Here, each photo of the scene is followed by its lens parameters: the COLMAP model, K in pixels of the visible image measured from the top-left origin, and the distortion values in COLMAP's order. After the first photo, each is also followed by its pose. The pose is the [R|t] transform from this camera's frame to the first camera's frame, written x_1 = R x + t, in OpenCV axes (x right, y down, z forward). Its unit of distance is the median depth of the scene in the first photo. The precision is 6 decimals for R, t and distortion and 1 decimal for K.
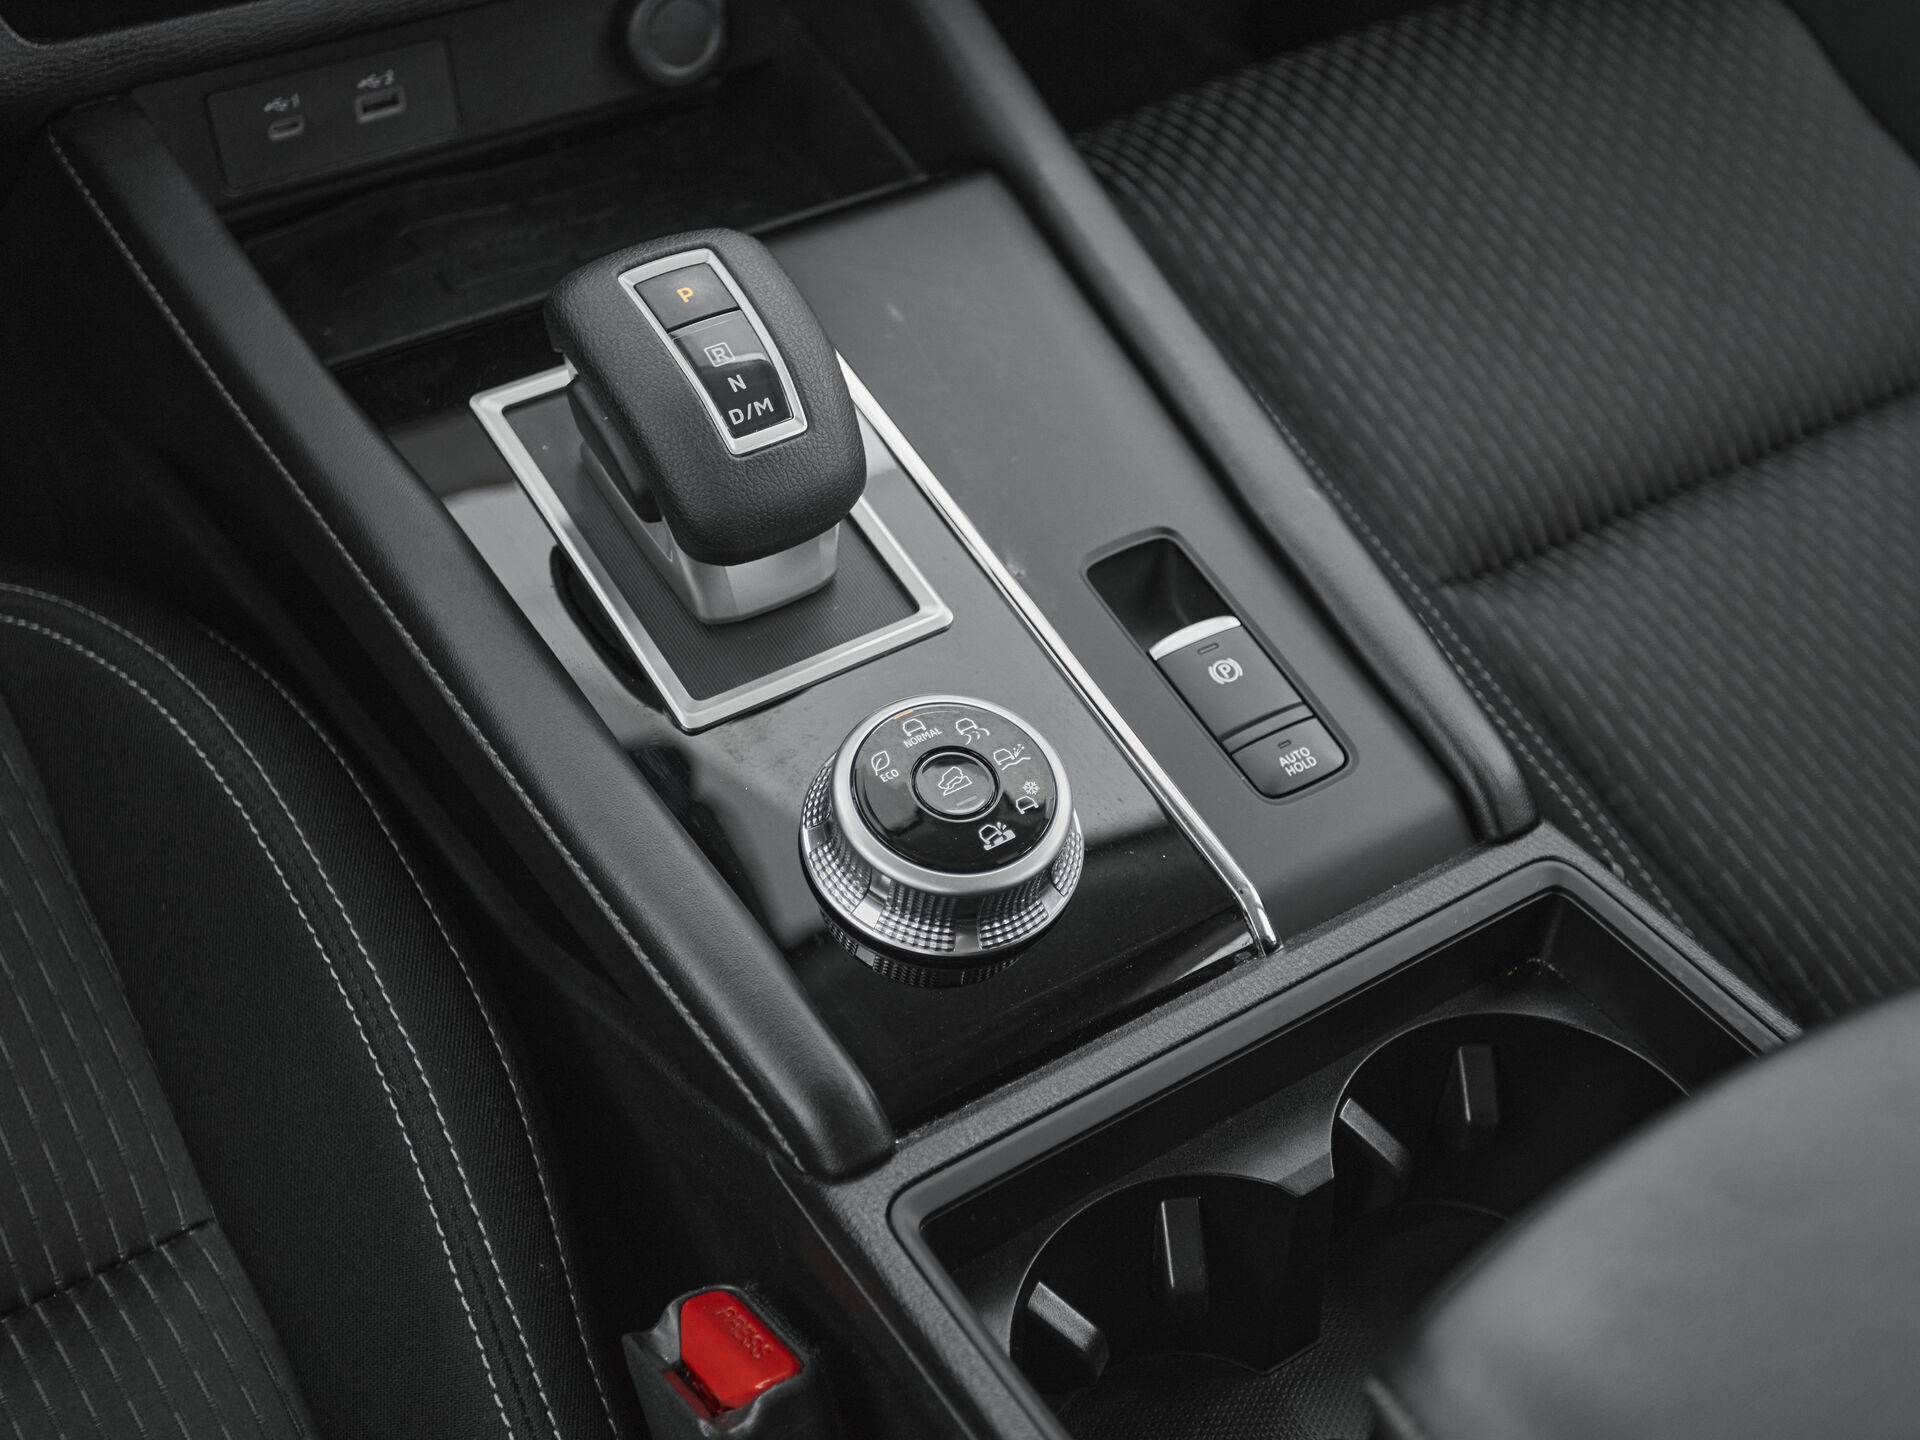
lens RADIAL K [[2317.8, 0, 960.0], [0, 2317.8, 720.0], [0, 0, 1]] dist [0.024588, 0.060875]
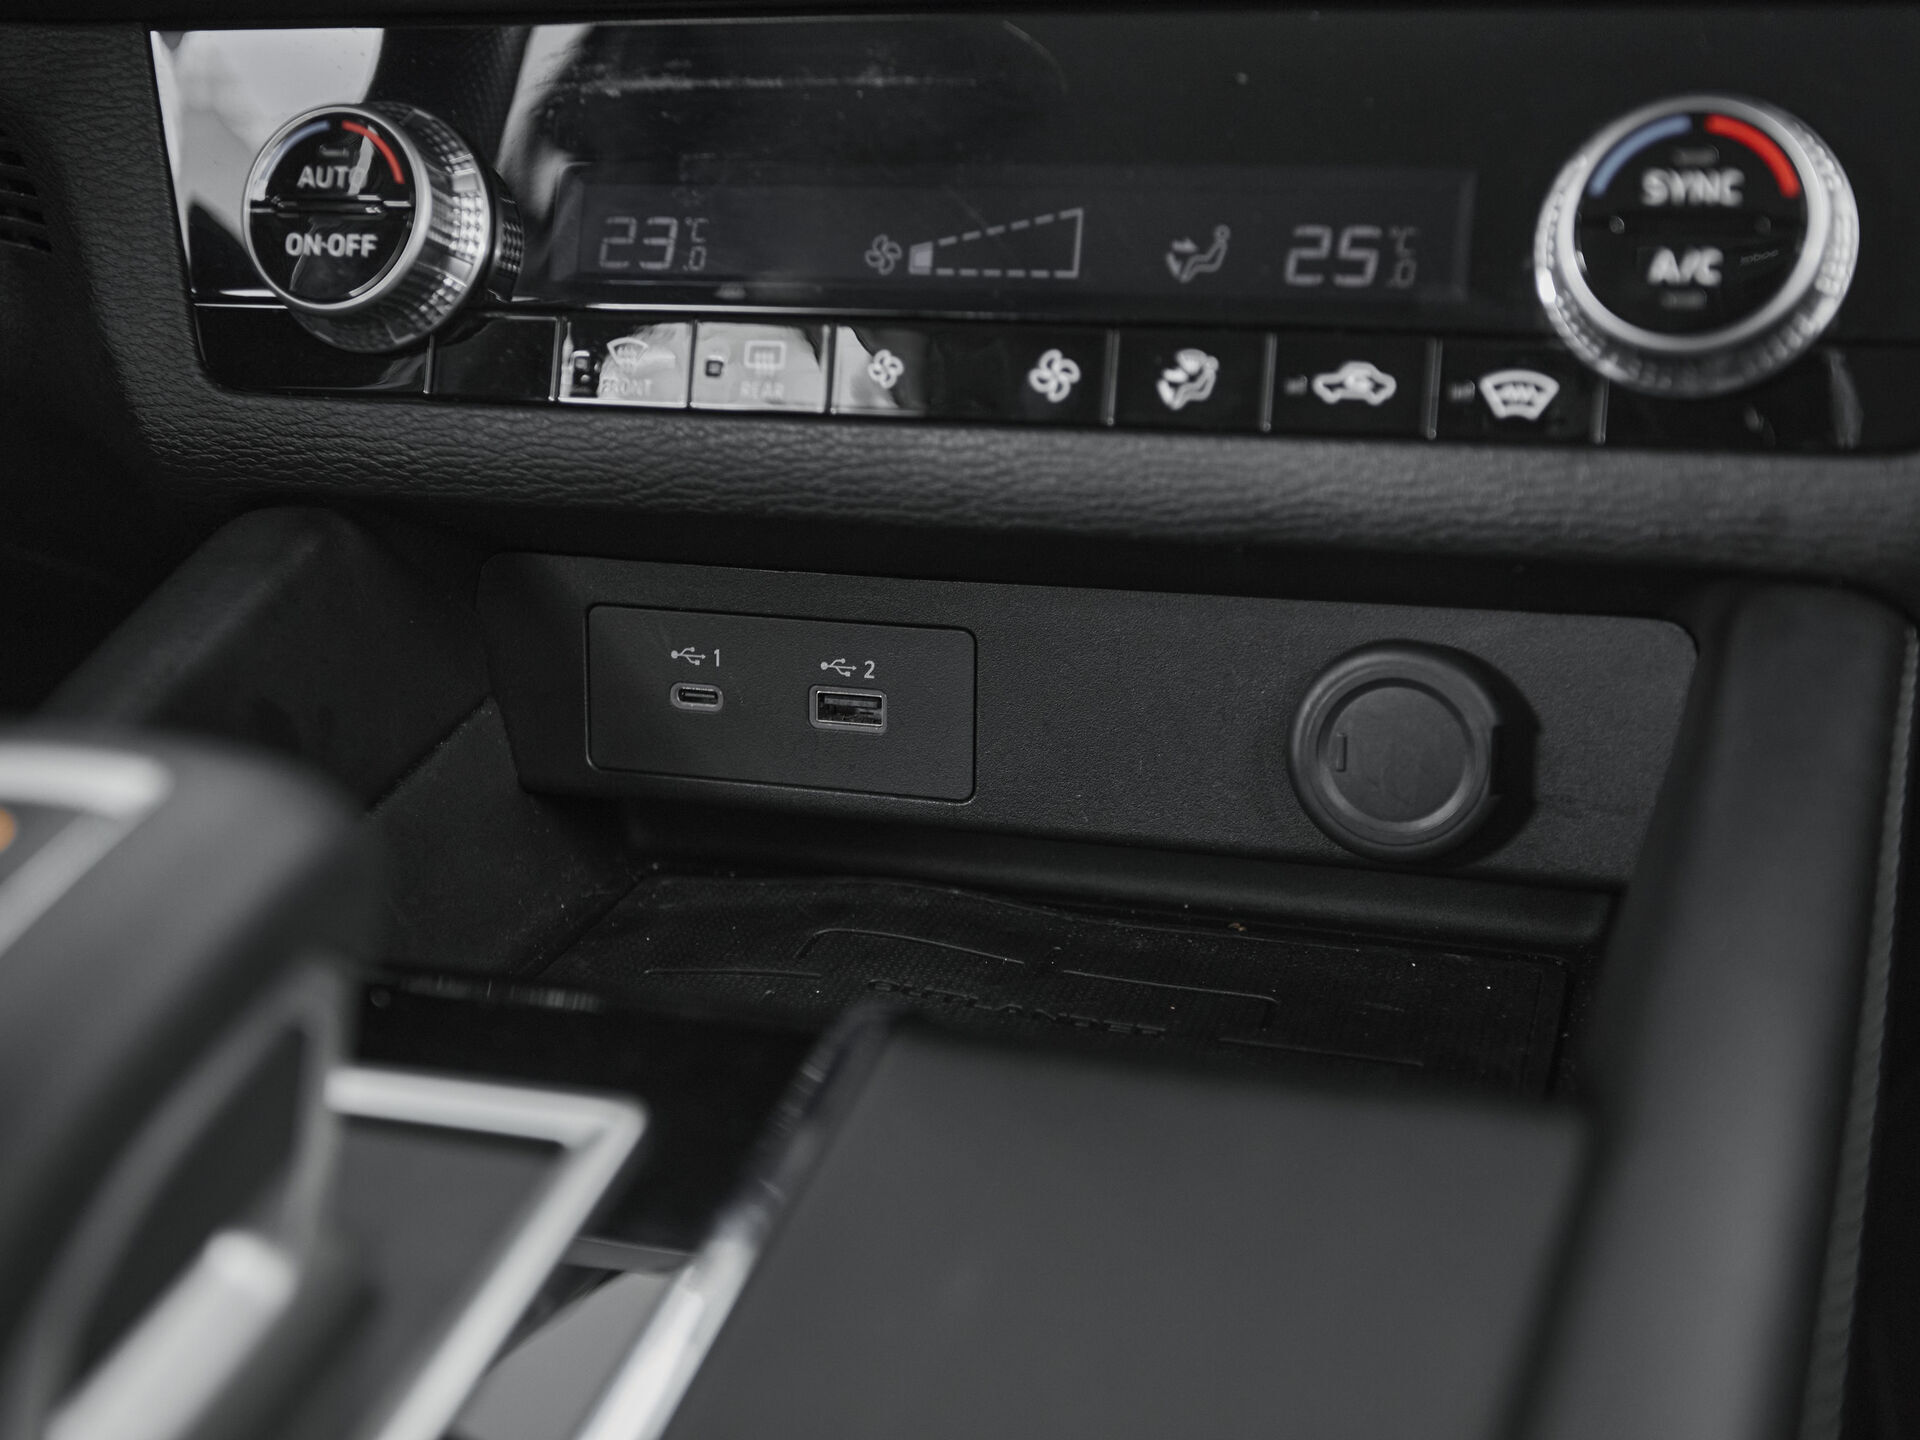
lens RADIAL K [[2317.8, 0, 960.0], [0, 2317.8, 720.0], [0, 0, 1]] dist [0.024588, 0.060875]
pose [[0.632104, 0.196548, -0.749542, 0.245146], [-0.505607, 0.837627, -0.206742, -0.182613], [0.587202, 0.509656, 0.628844, 0.763673]]
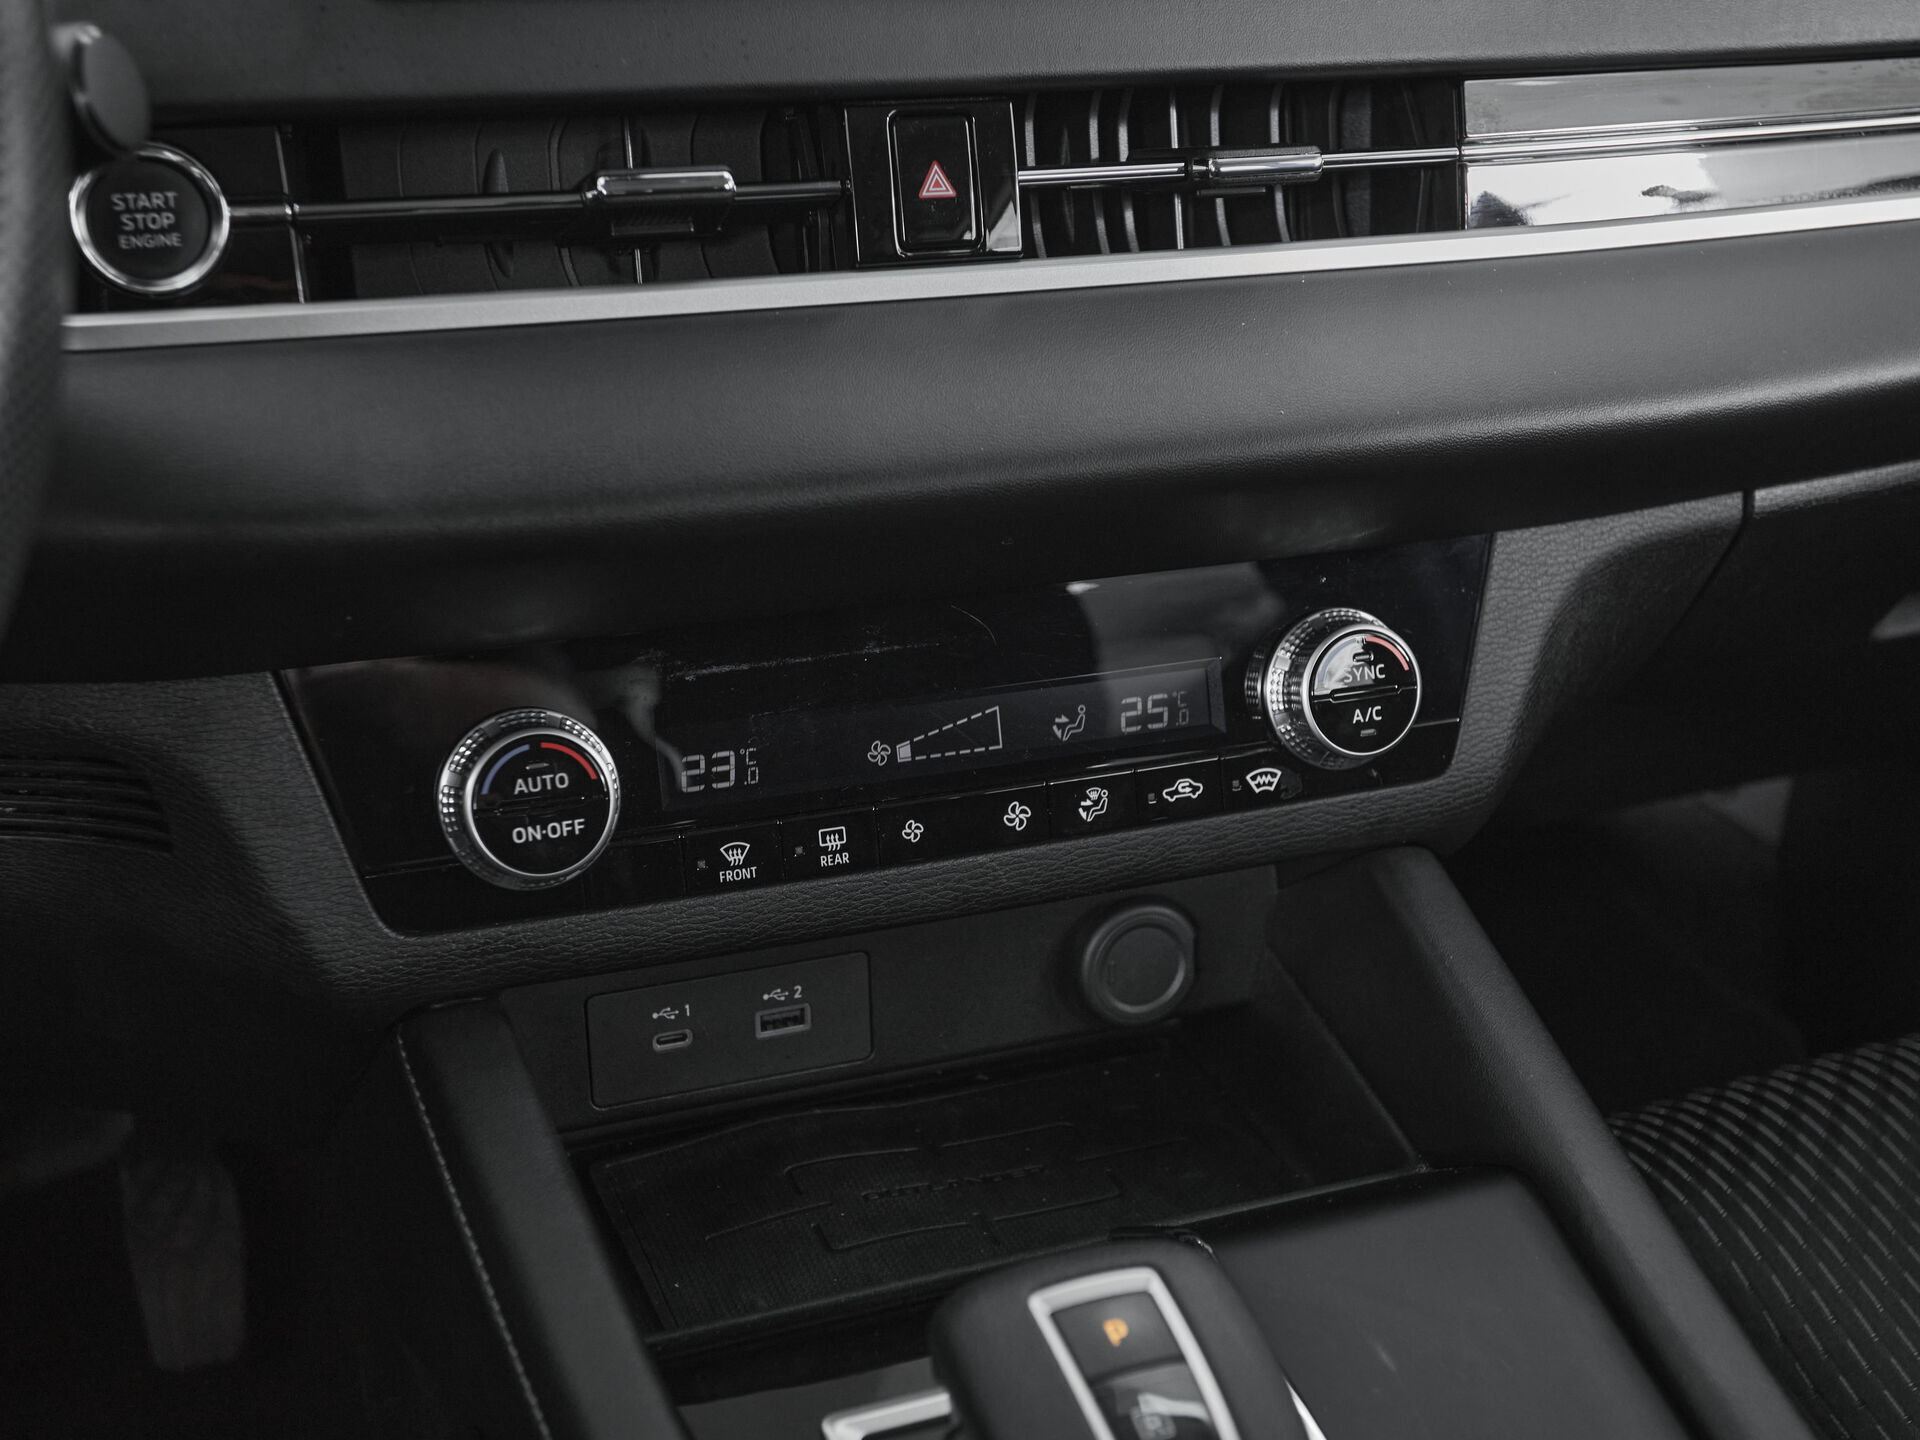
lens RADIAL K [[2416.4, 0, 935.3], [0, 2416.4, 717.2], [0, 0, 1]] dist [0.031948, 0.059235]
pose [[0.977782, 0.067197, -0.198560, -0.030543], [-0.133640, 0.929599, -0.343492, -0.083430], [0.161499, 0.362396, 0.917925, 0.182604]]
